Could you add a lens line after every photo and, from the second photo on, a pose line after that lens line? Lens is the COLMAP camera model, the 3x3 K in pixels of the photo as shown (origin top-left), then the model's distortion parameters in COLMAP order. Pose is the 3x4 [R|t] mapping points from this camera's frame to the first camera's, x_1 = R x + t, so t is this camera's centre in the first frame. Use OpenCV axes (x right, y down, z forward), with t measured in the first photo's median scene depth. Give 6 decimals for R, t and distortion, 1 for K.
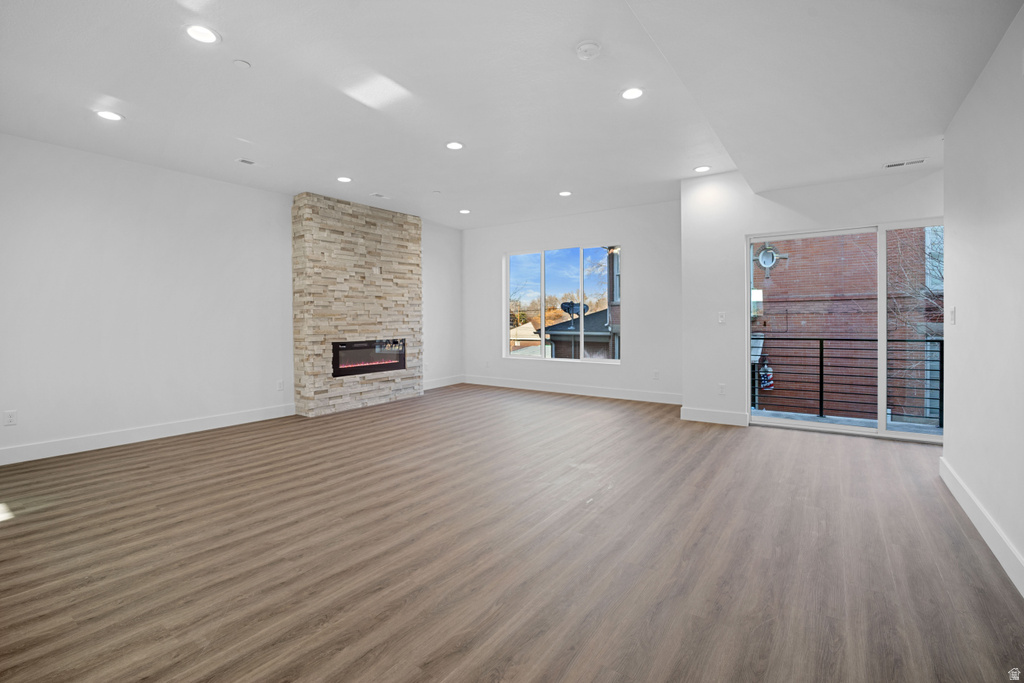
lens RADIAL K [[472.7, 0, 501.3], [0, 472.7, 326.0], [0, 0, 1]] dist [-0.034194, 0.006455]
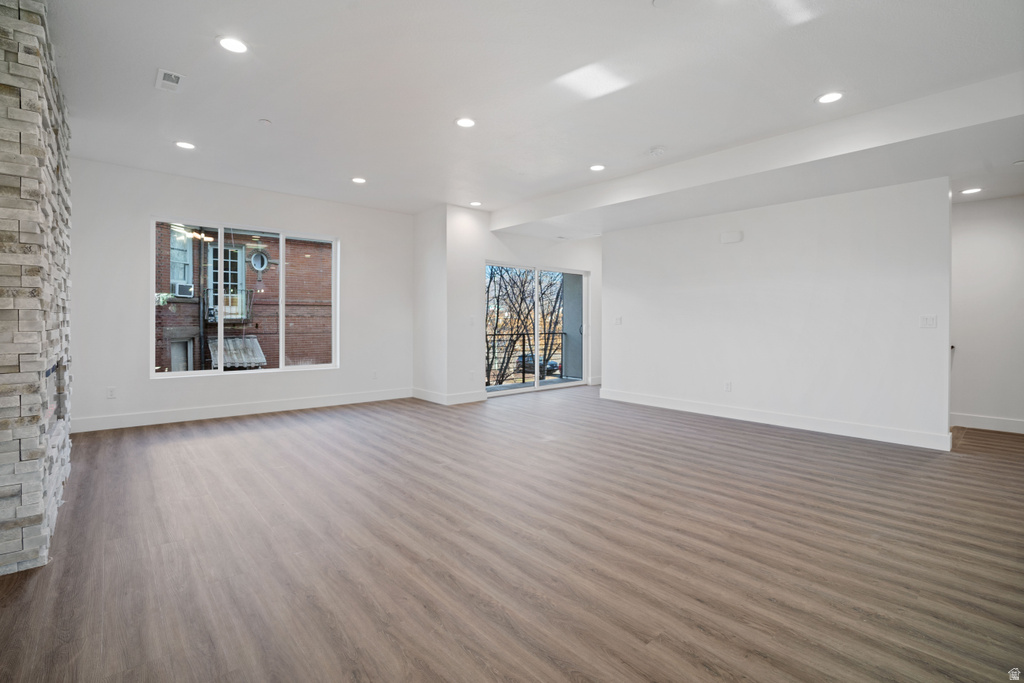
lens RADIAL K [[472.7, 0, 520.4], [0, 472.7, 321.8], [0, 0, 1]] dist [-0.034194, 0.006455]
pose [[0.205119, 0.005666, 0.978721, -1.624290], [0.010061, 0.999918, -0.007898, -0.001125], [-0.978685, 0.011467, 0.205046, 1.253963]]
